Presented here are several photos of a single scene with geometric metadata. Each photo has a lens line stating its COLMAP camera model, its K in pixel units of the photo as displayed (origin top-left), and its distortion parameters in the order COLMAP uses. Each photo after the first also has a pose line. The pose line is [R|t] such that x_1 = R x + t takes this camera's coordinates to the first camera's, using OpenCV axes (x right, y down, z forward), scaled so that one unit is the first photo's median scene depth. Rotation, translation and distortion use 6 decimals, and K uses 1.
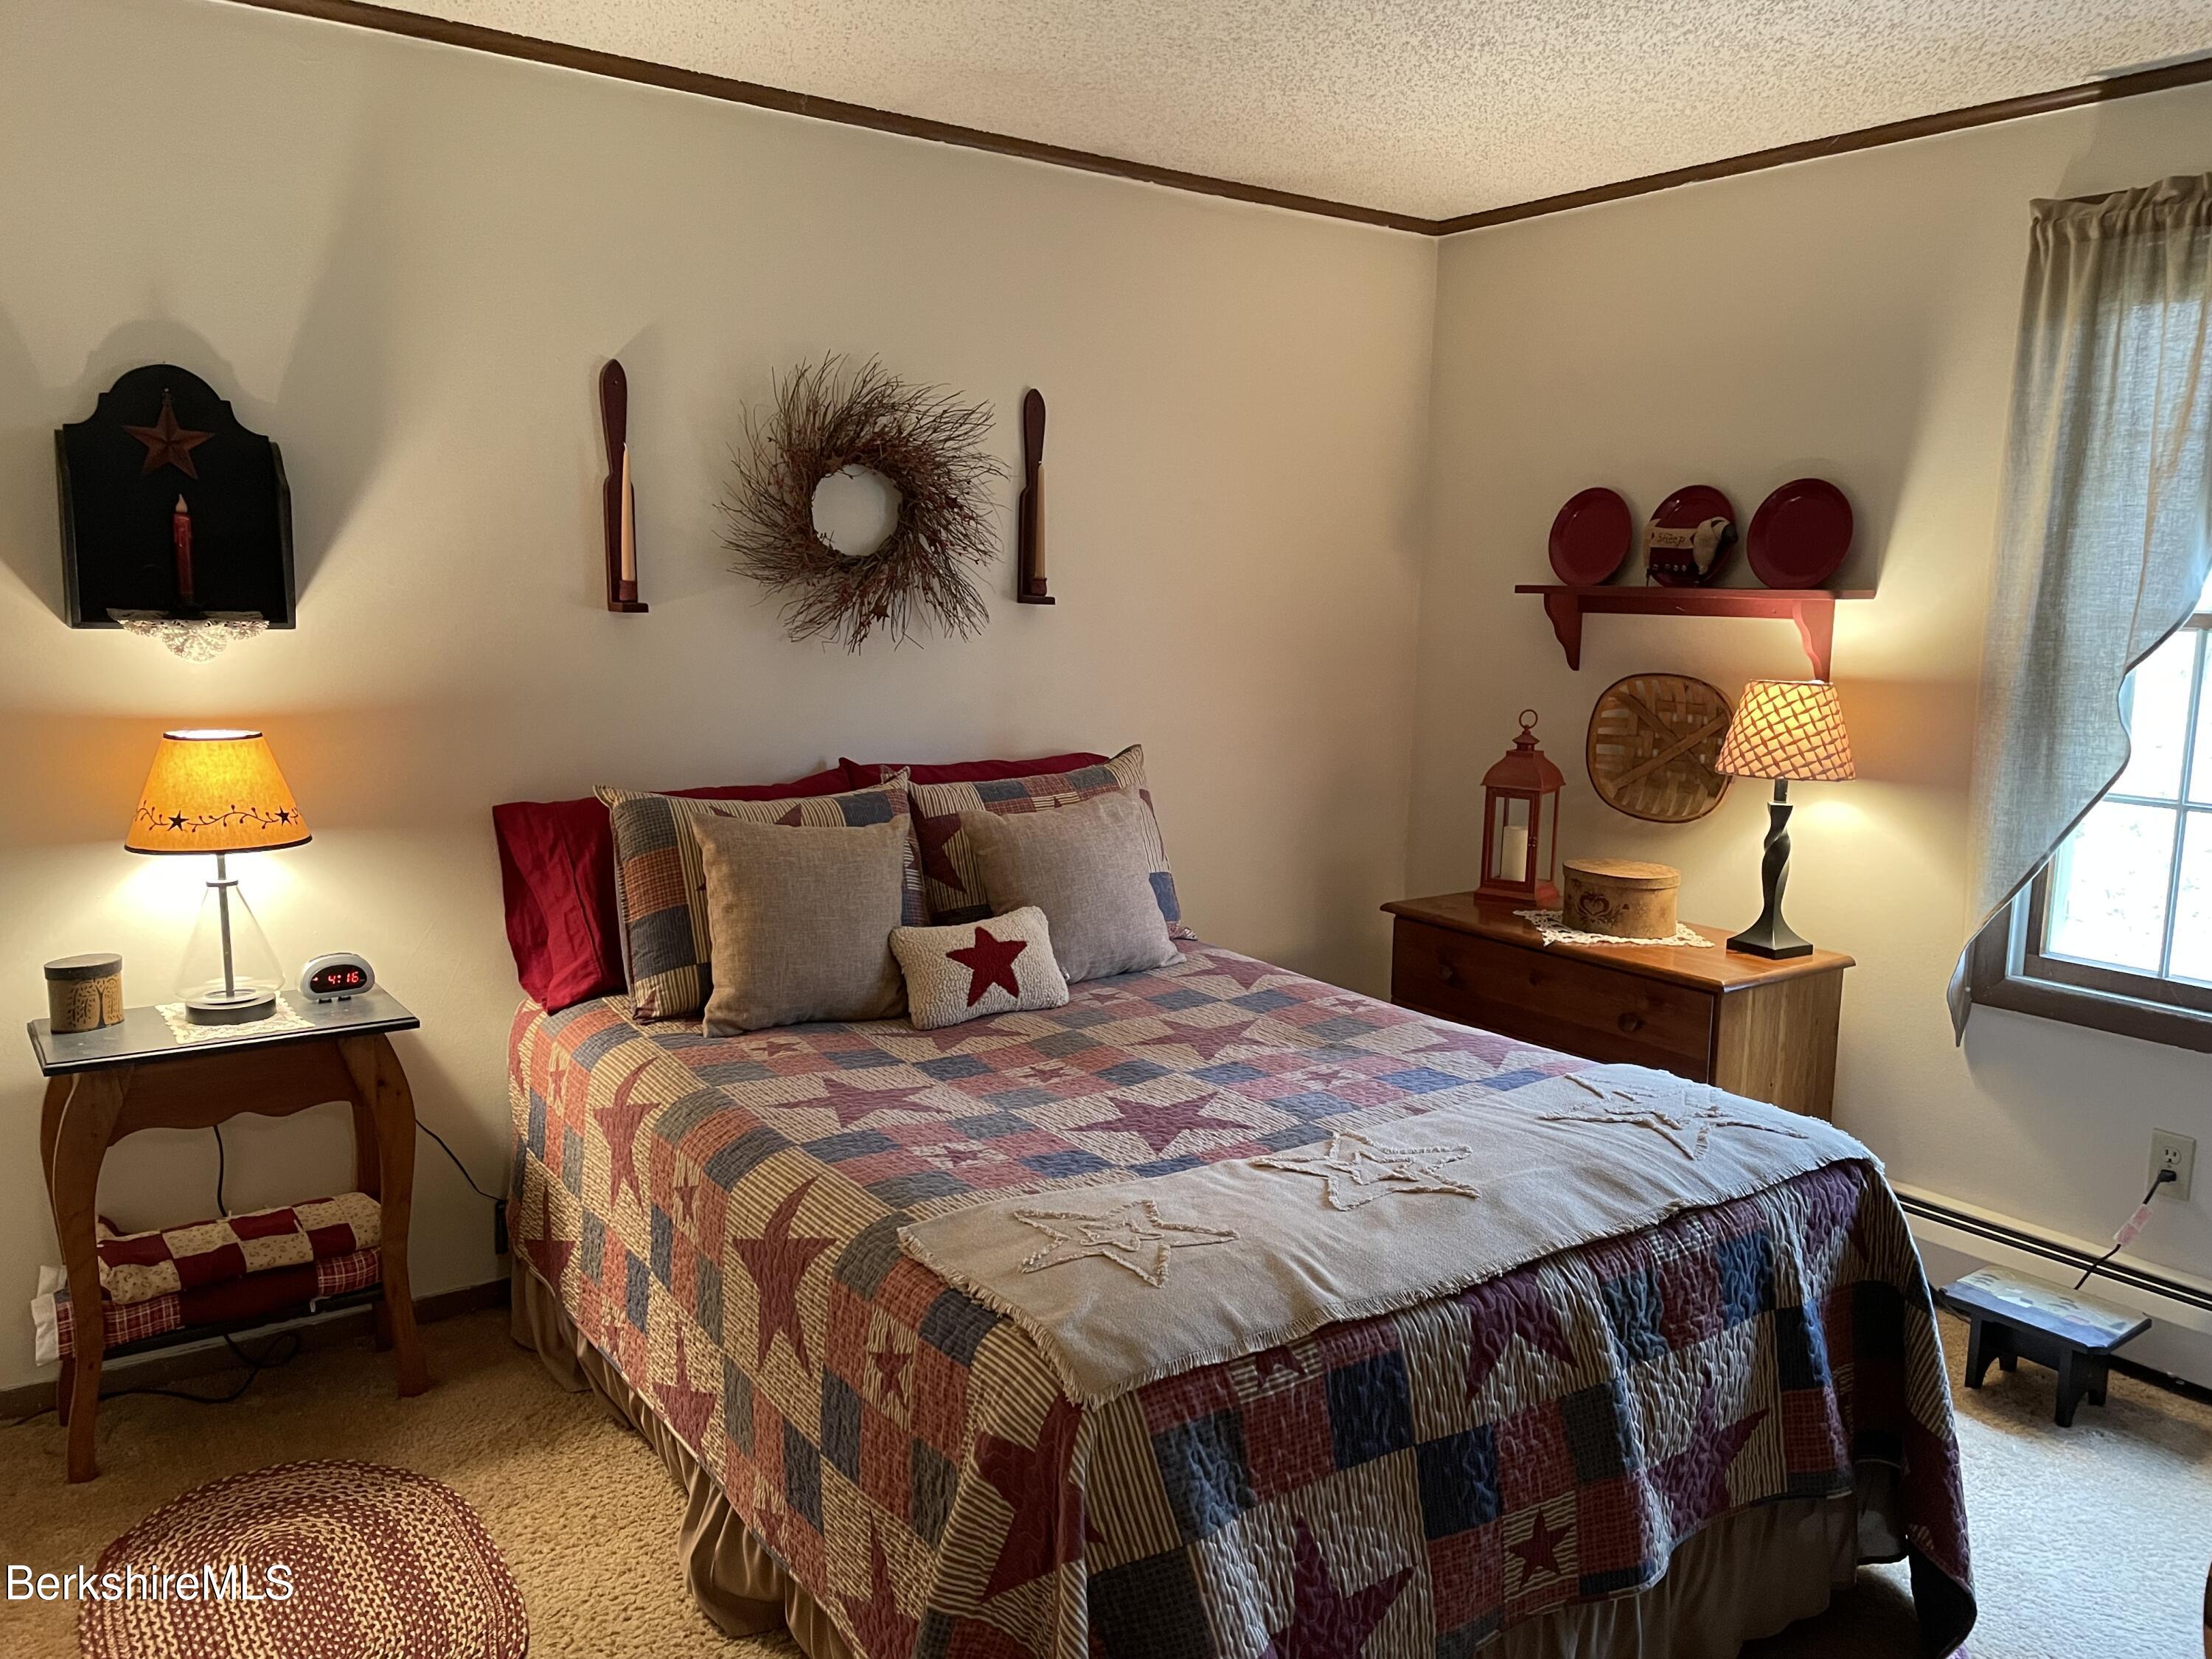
lens RADIAL K [[1687.7, 0, 1105.6], [0, 1687.7, 872.2], [0, 0, 1]] dist [0.134639, -0.038697]
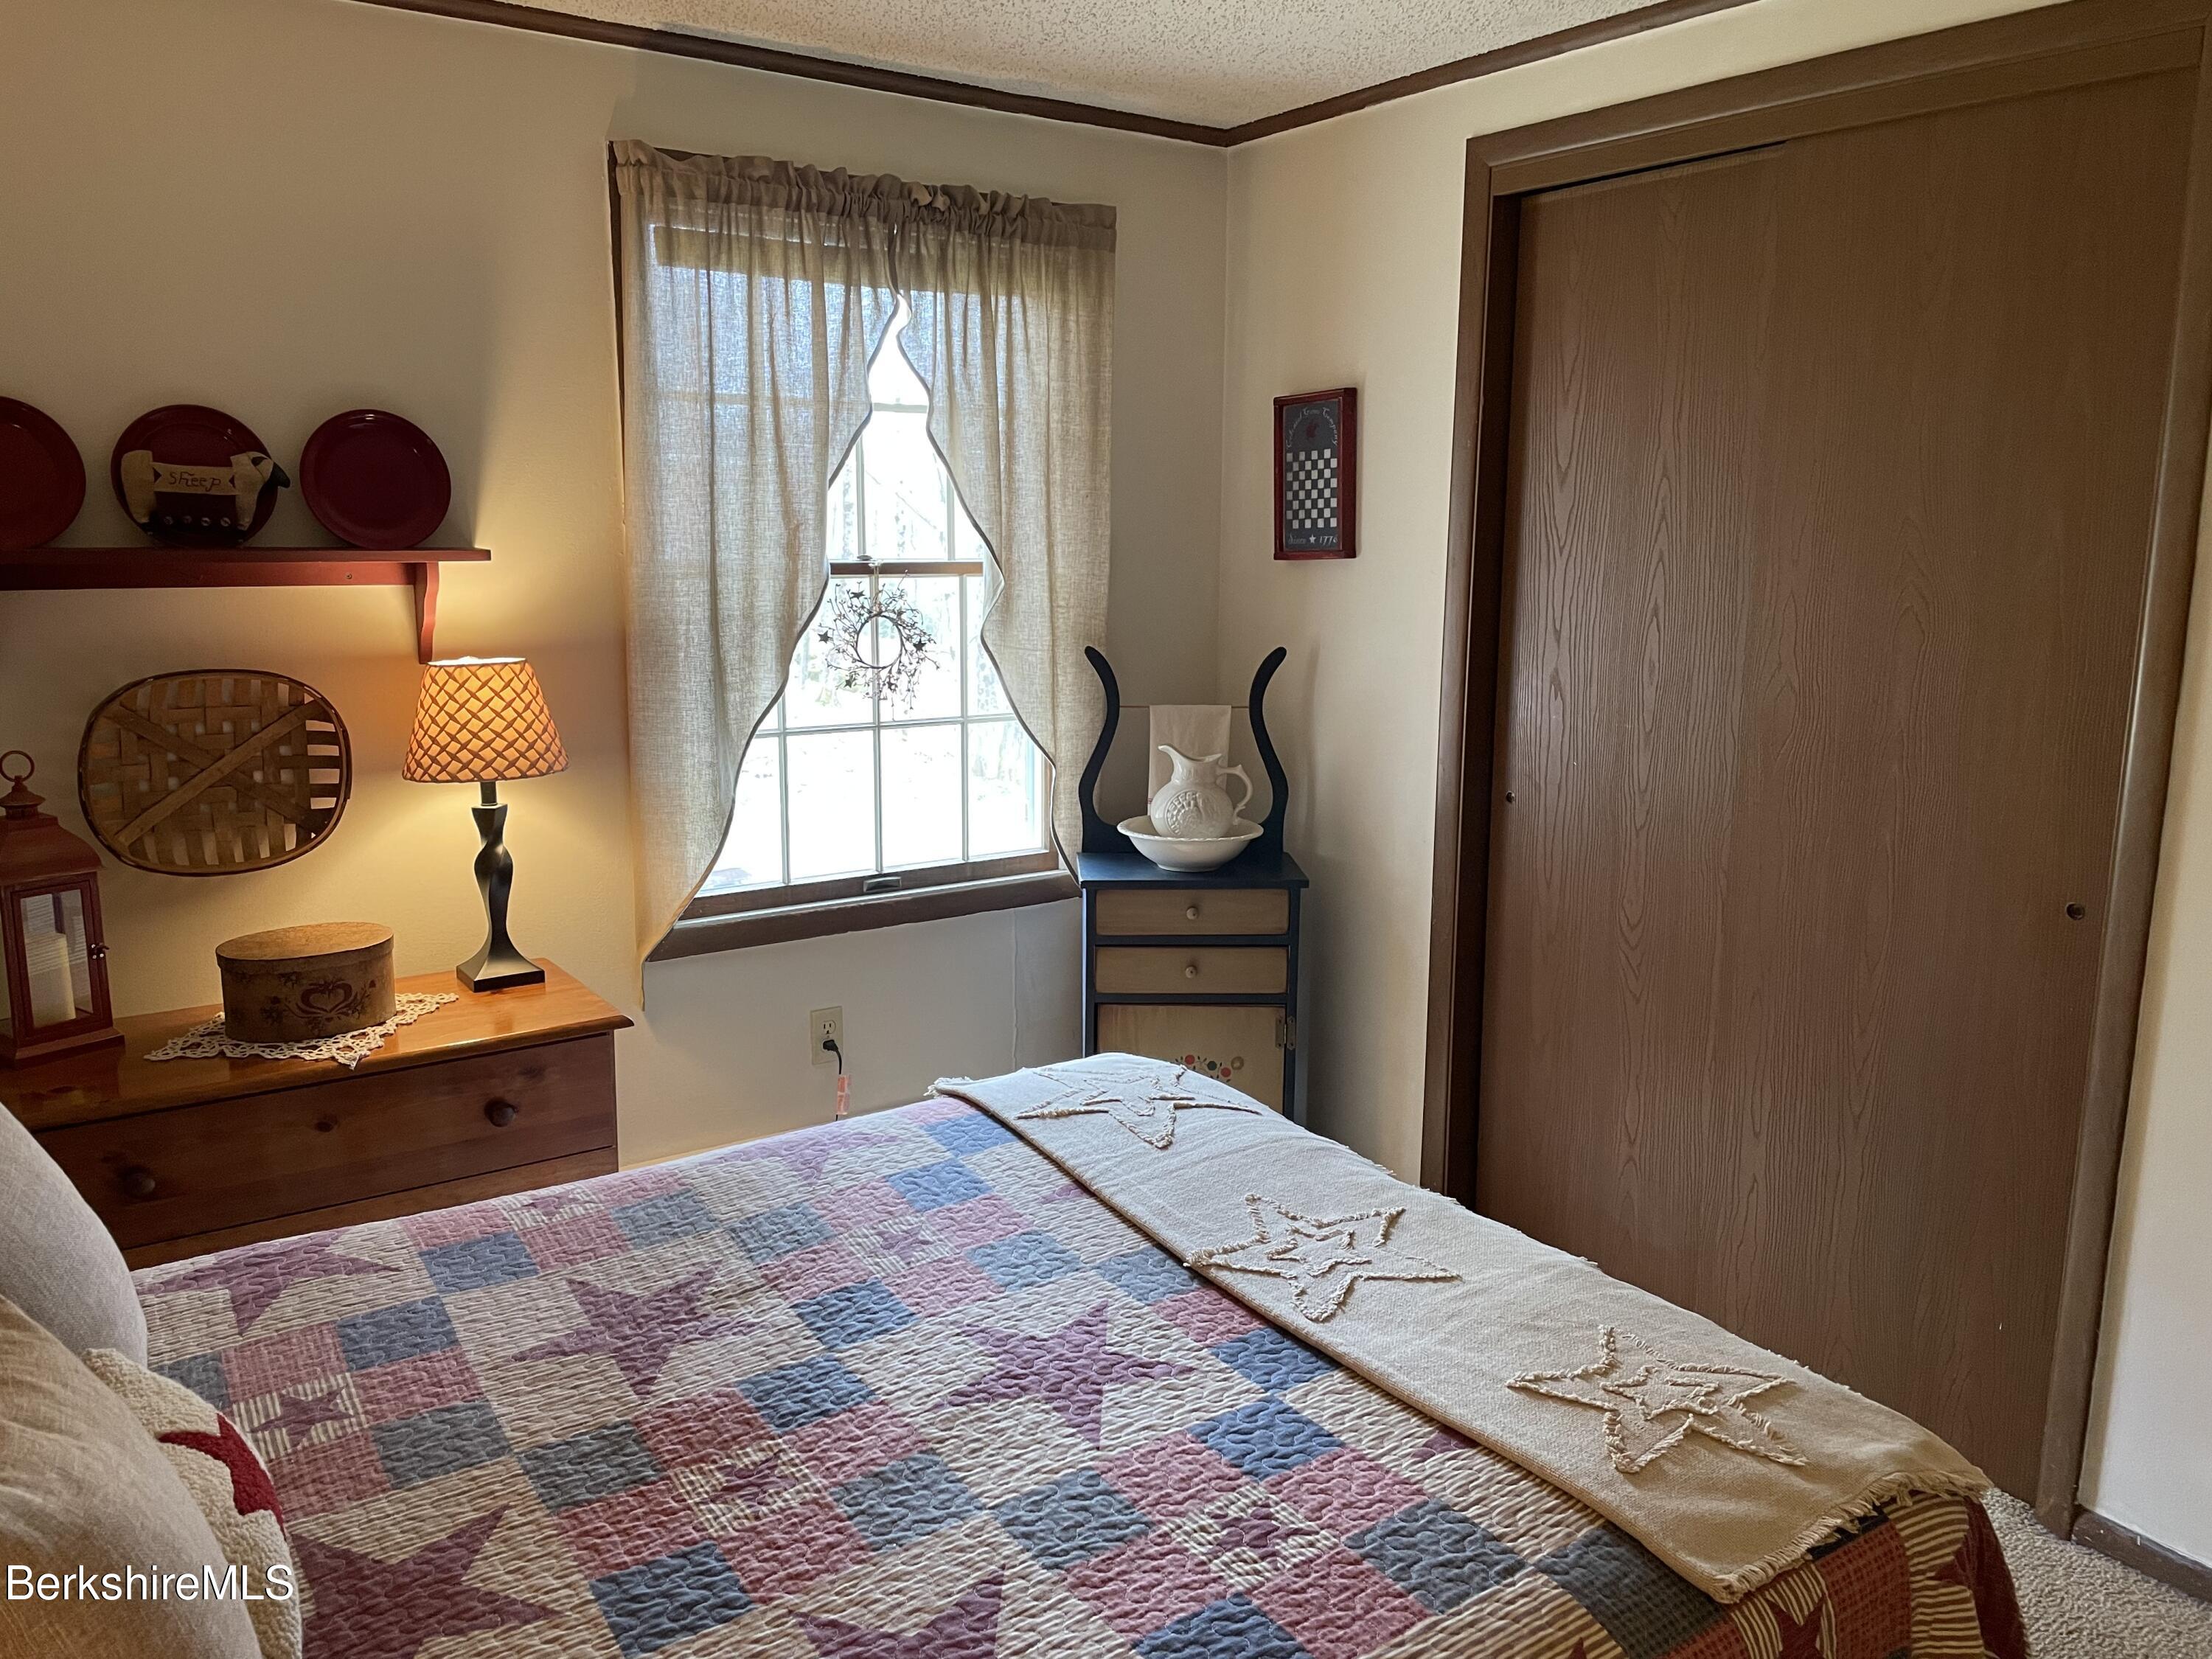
lens RADIAL K [[1687.7, 0, 1105.6], [0, 1687.7, 872.2], [0, 0, 1]] dist [0.134639, -0.038697]
pose [[0.039490, -0.225448, 0.973455, -0.416399], [0.189906, 0.958151, 0.214199, -0.131123], [-0.981008, 0.176406, 0.080652, 0.644956]]
